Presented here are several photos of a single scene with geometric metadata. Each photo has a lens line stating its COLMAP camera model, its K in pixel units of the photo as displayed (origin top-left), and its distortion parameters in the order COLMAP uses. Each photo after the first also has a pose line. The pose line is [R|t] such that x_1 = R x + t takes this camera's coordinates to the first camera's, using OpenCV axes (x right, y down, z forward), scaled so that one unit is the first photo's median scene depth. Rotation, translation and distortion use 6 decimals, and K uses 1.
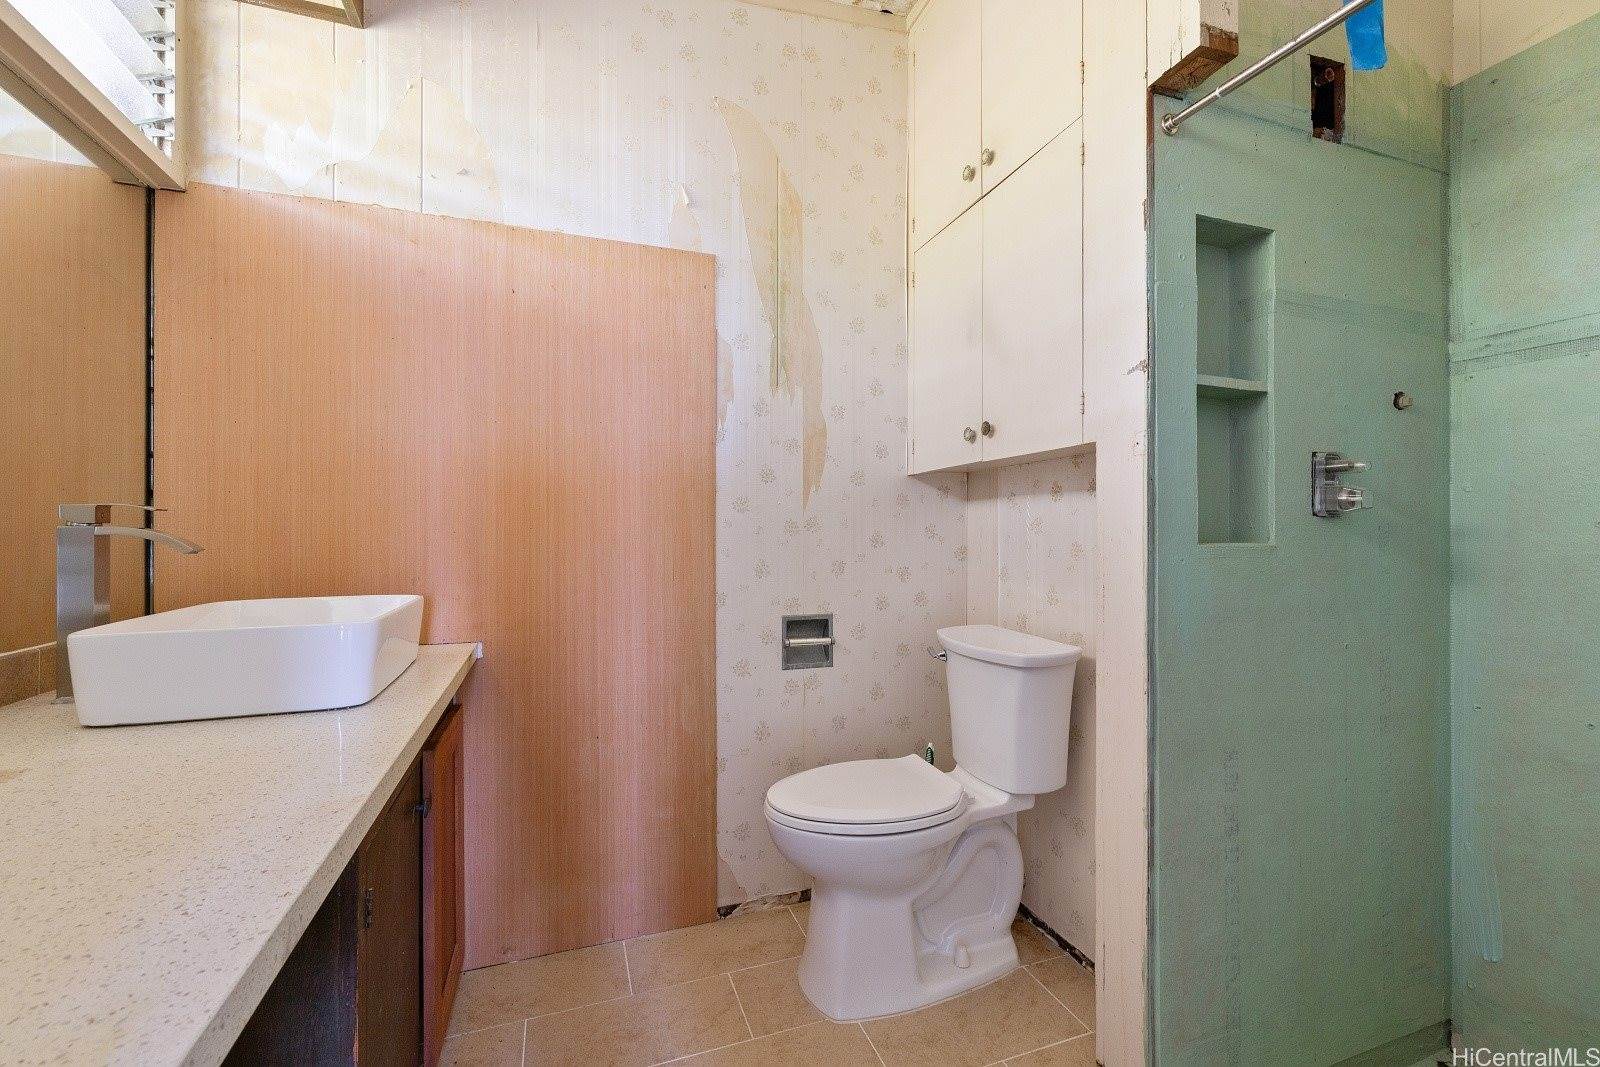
lens RADIAL K [[650.1, 0, 799.2], [0, 650.1, 529.1], [0, 0, 1]] dist [0.003799, 0.000228]
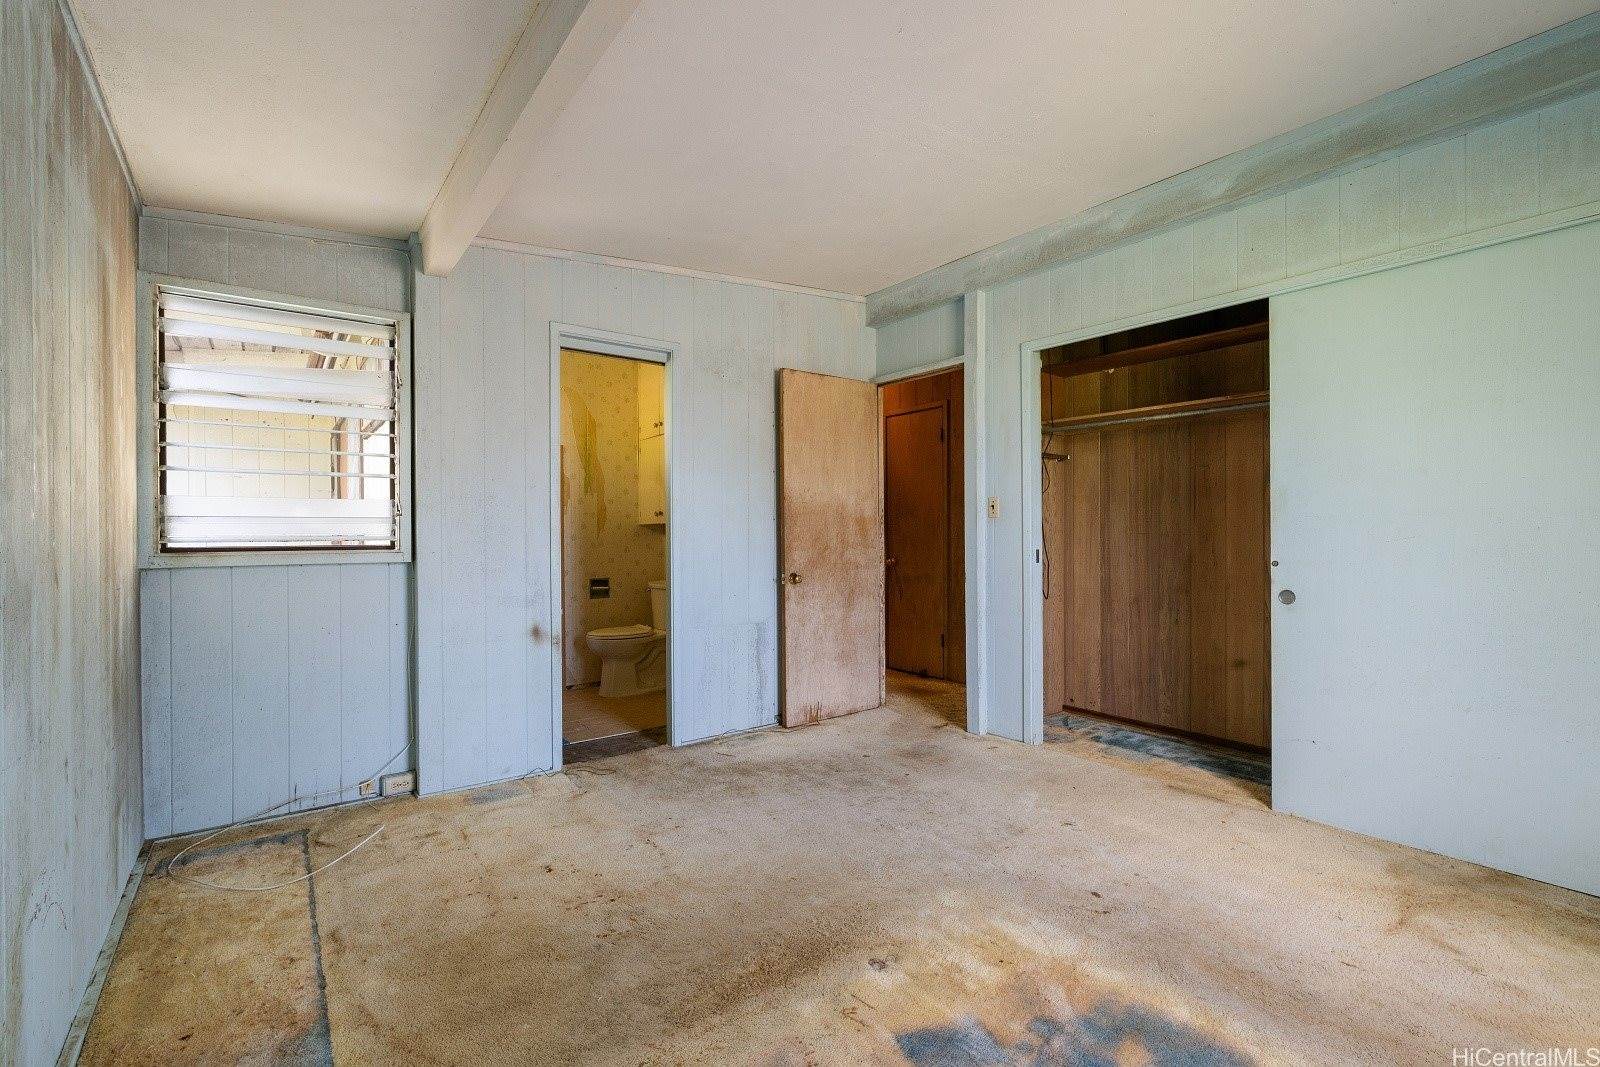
lens RADIAL K [[734.9, 0, 801.5], [0, 734.9, 538.8], [0, 0, 1]] dist [-0.006326, -0.000695]
pose [[0.955179, -0.007558, 0.295933, -0.086514], [0.007394, 0.999971, 0.001674, -0.030524], [-0.295937, 0.000589, 0.955207, -2.134337]]
